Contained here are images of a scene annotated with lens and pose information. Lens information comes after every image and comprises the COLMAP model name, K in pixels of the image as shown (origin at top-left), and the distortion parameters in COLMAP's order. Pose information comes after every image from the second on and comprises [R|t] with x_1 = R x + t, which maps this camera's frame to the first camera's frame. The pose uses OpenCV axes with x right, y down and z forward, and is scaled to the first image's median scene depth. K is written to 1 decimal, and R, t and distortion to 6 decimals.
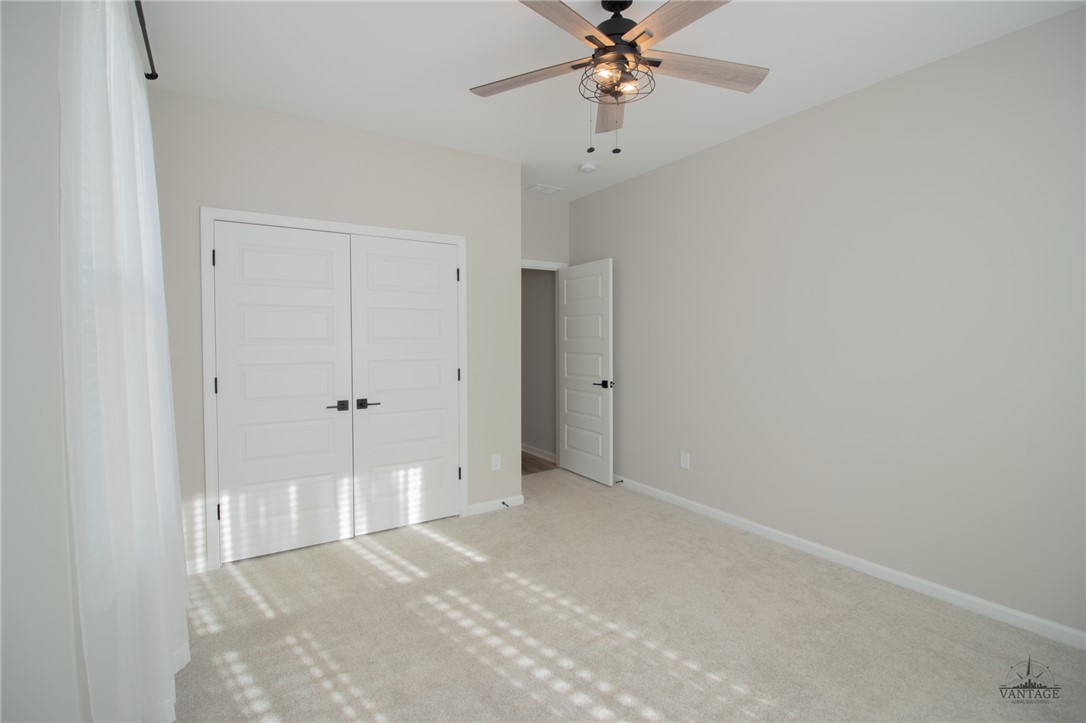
lens RADIAL K [[504.0, 0, 538.1], [0, 504.0, 352.4], [0, 0, 1]] dist [0.002414, -0.016112]
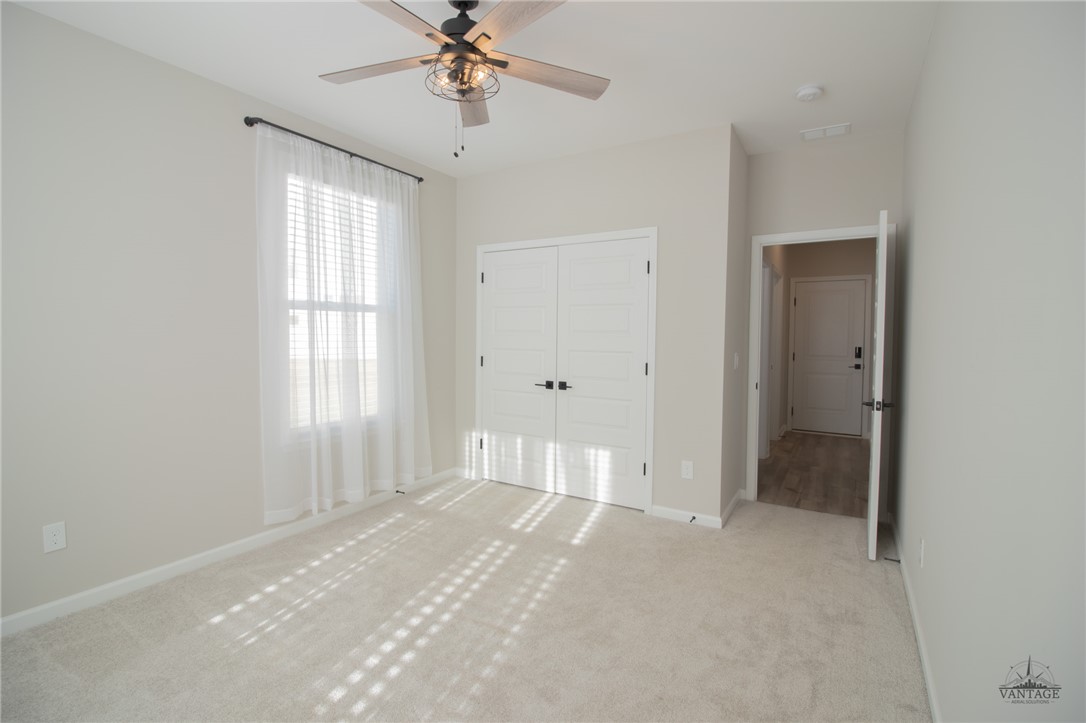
lens RADIAL K [[504.0, 0, 538.1], [0, 504.0, 352.4], [0, 0, 1]] dist [0.002414, -0.016112]
pose [[0.430456, 0.047277, -0.901373, 0.743320], [-0.031889, 0.998800, 0.037158, -0.020945], [0.902048, 0.012749, 0.431447, 0.444989]]
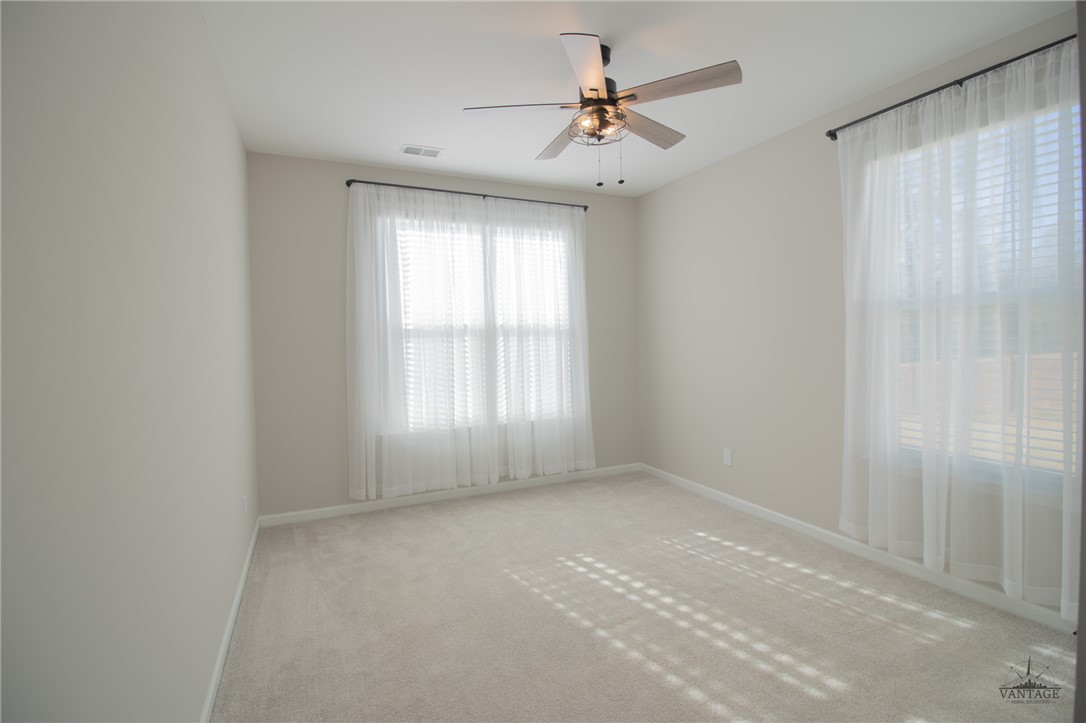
lens RADIAL K [[504.0, 0, 538.1], [0, 504.0, 352.4], [0, 0, 1]] dist [0.002414, -0.016112]
pose [[-0.989037, 0.018243, 0.146534, 0.084845], [0.025473, 0.998541, 0.047614, -0.035905], [-0.145452, 0.050824, -0.988059, 1.425496]]
